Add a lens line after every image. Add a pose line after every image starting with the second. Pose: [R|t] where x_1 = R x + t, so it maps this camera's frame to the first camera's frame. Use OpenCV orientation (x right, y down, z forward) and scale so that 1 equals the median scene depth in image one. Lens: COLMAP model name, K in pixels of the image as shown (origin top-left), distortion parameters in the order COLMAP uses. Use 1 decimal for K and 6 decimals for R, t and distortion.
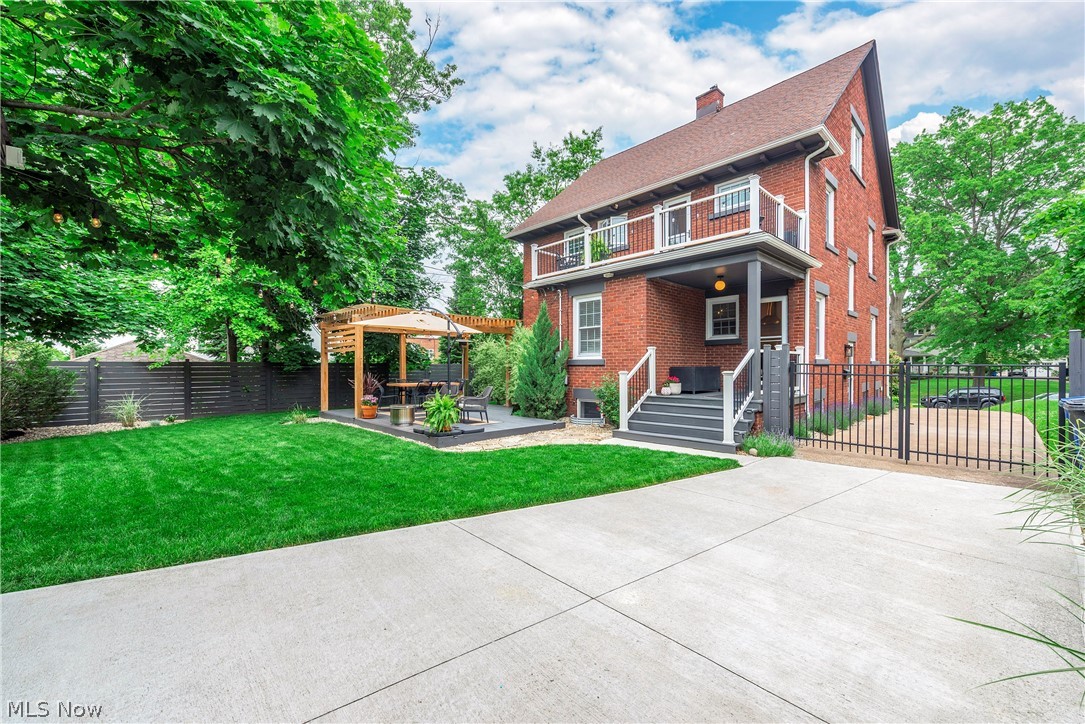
lens RADIAL K [[443.8, 0, 542.5], [0, 443.8, 362.0], [0, 0, 1]] dist [-0.000500, -0.000005]
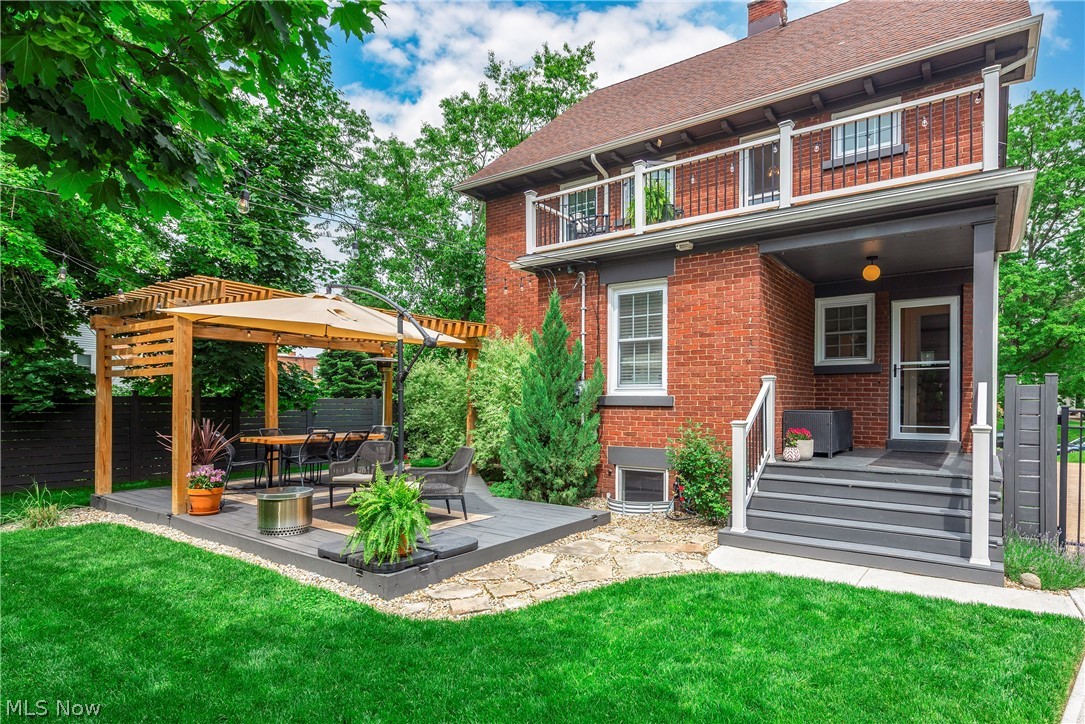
lens RADIAL K [[530.1, 0, 544.6], [0, 530.1, 392.5], [0, 0, 1]] dist [0.003646, 0.000270]
pose [[0.977217, 0.007916, 0.212093, -0.133713], [-0.008442, 0.999963, 0.001574, -0.008707], [-0.212073, -0.003329, 0.977248, 0.311357]]
